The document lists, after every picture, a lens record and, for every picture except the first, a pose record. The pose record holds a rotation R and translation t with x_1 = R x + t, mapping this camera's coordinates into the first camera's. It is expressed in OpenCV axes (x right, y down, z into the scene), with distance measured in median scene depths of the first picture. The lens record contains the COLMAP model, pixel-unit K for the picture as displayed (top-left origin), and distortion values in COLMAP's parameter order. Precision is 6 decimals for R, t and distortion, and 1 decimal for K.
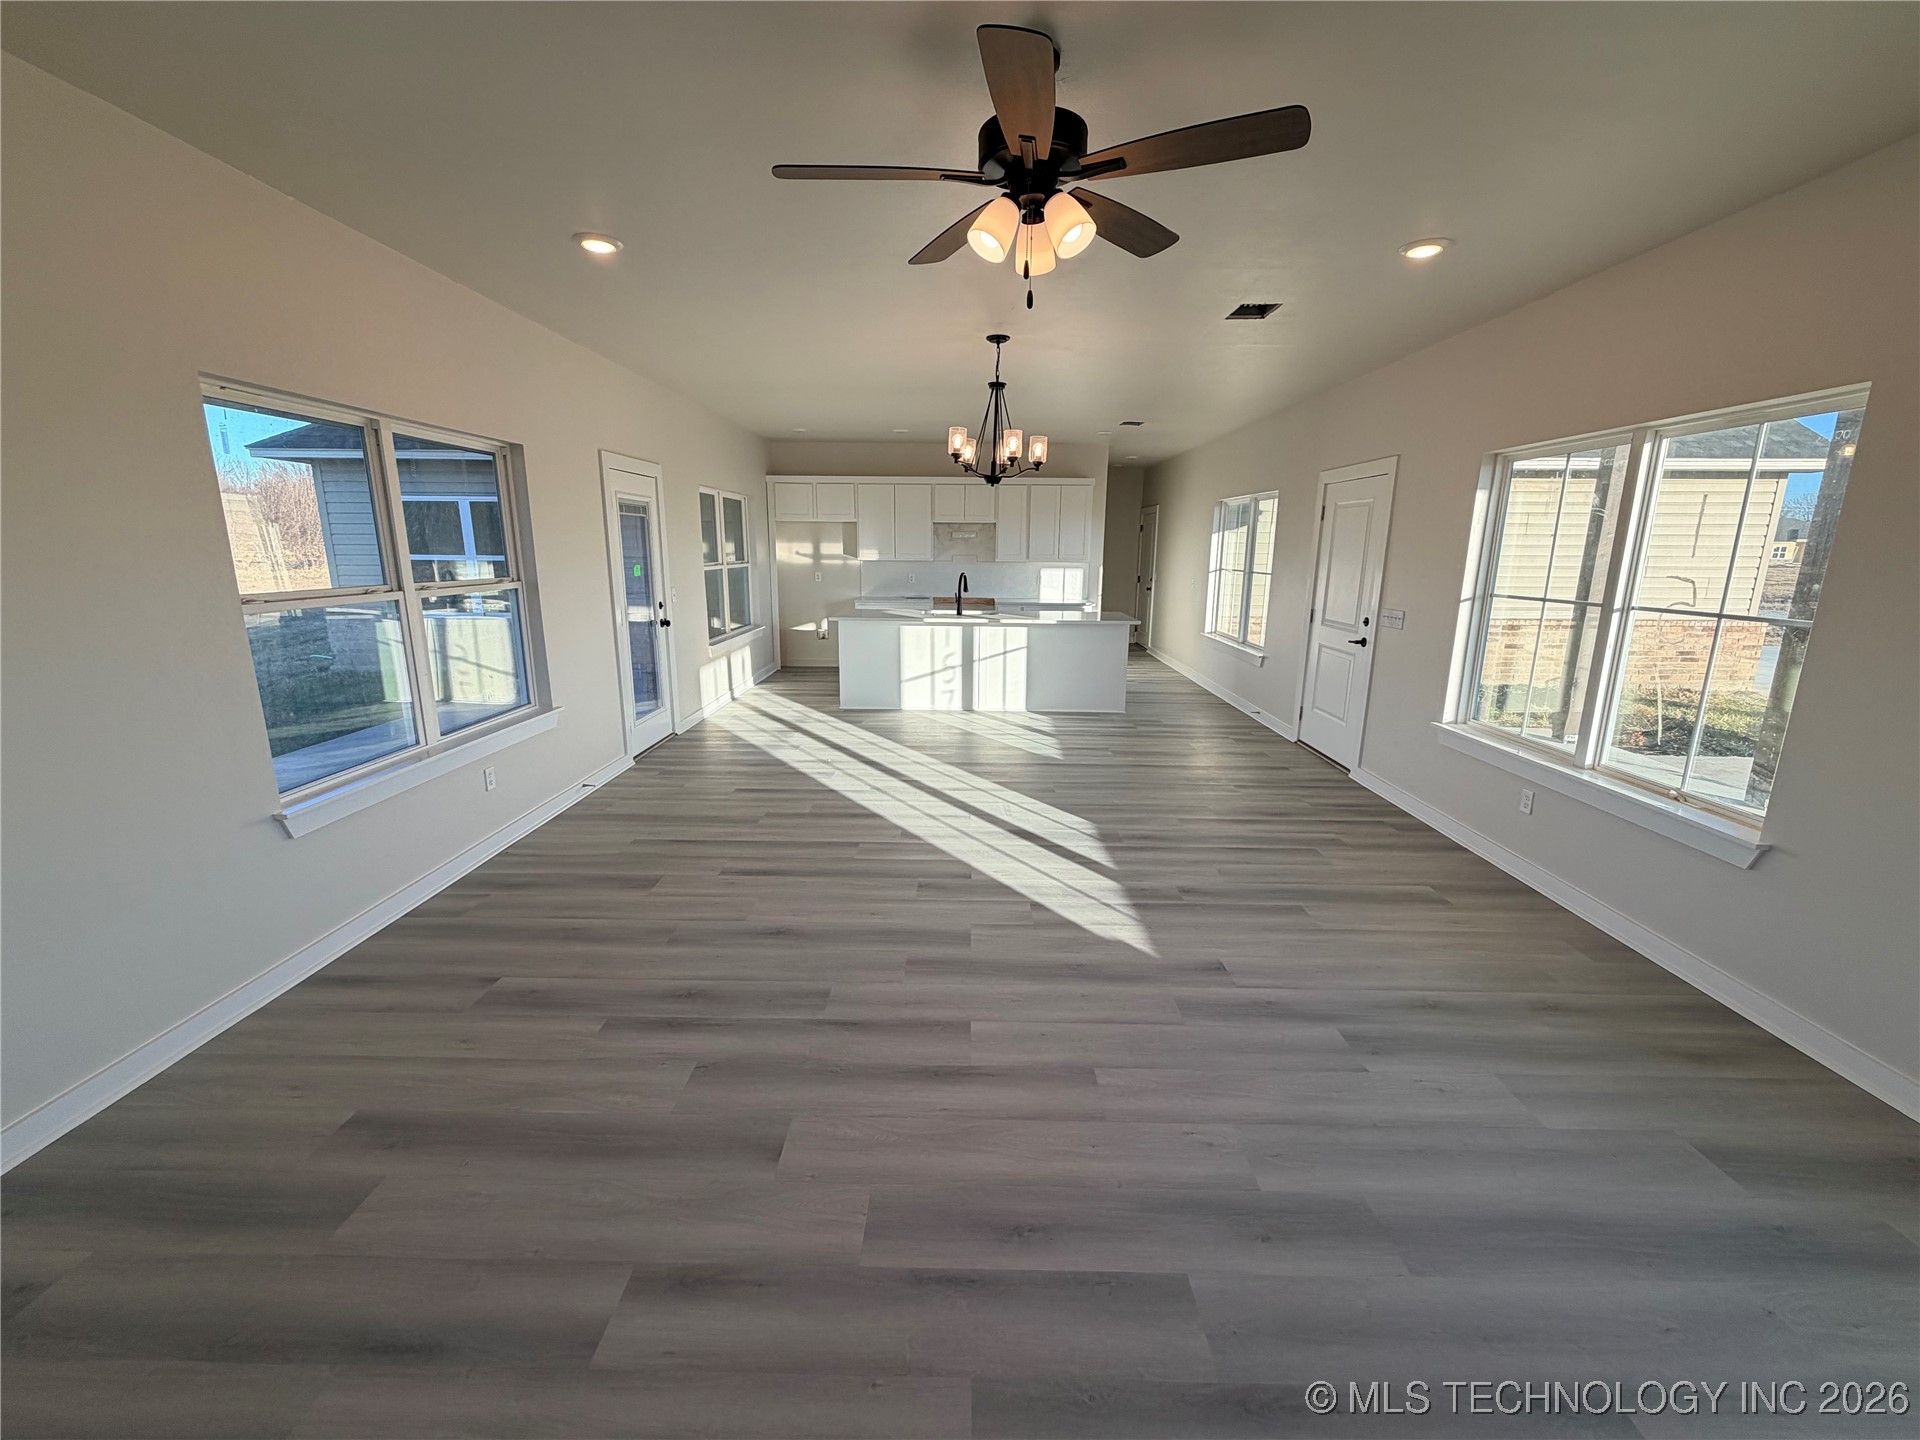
lens RADIAL K [[761.7, 0, 963.7], [0, 761.7, 718.7], [0, 0, 1]] dist [0.001550, -0.000882]
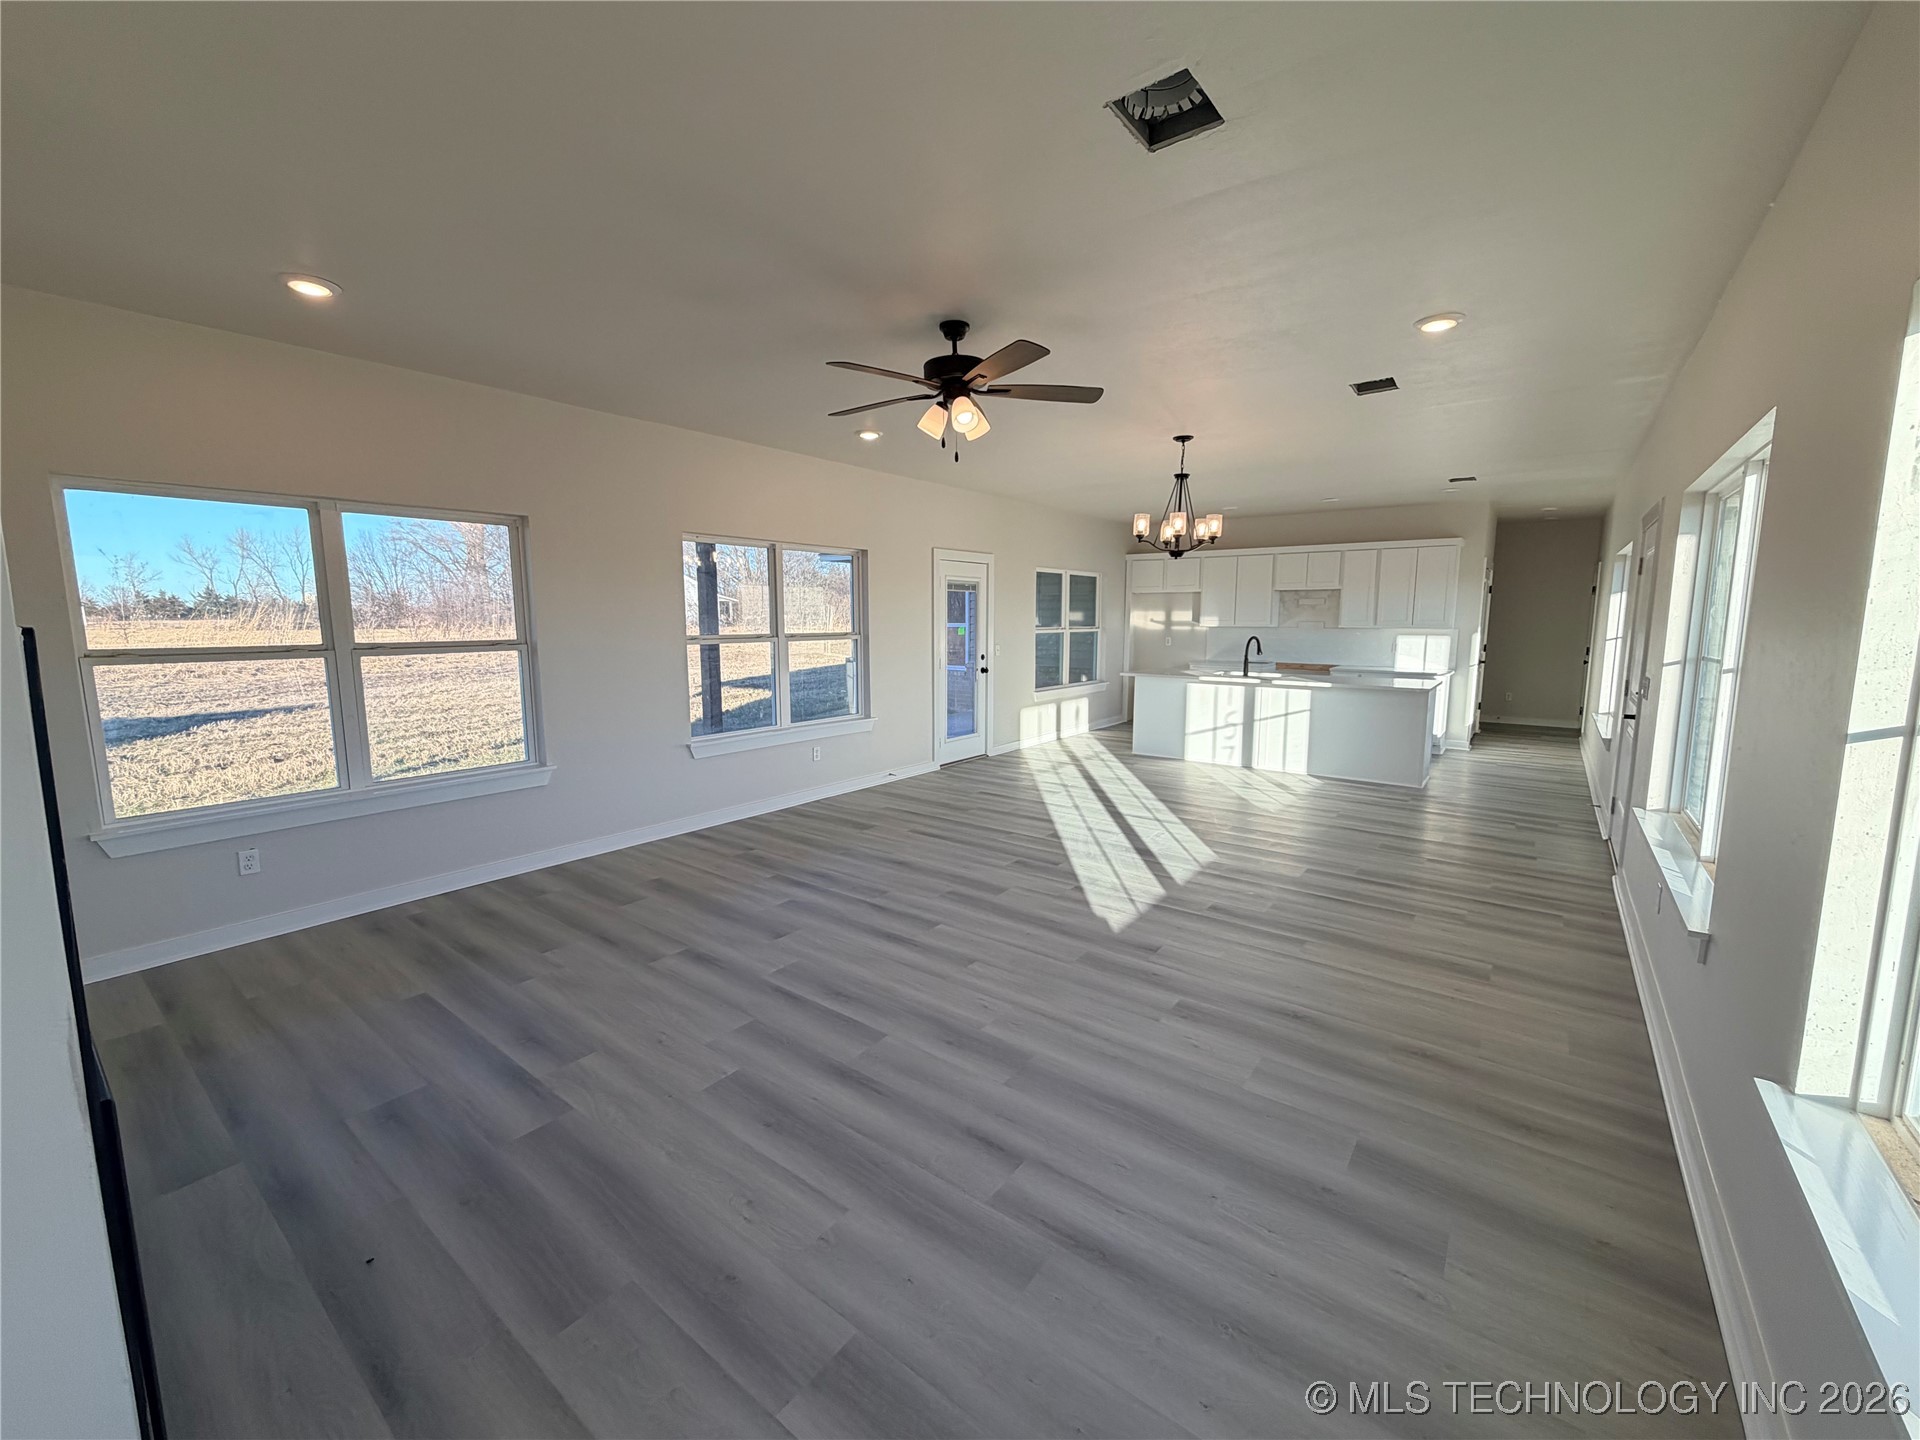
lens RADIAL K [[761.7, 0, 959.4], [0, 761.7, 716.5], [0, 0, 1]] dist [0.001550, -0.000882]
pose [[0.804814, 0.069786, -0.589410, 0.521528], [-0.125892, 0.990539, -0.054619, 0.046502], [0.580022, 0.118160, 0.805986, -0.123984]]
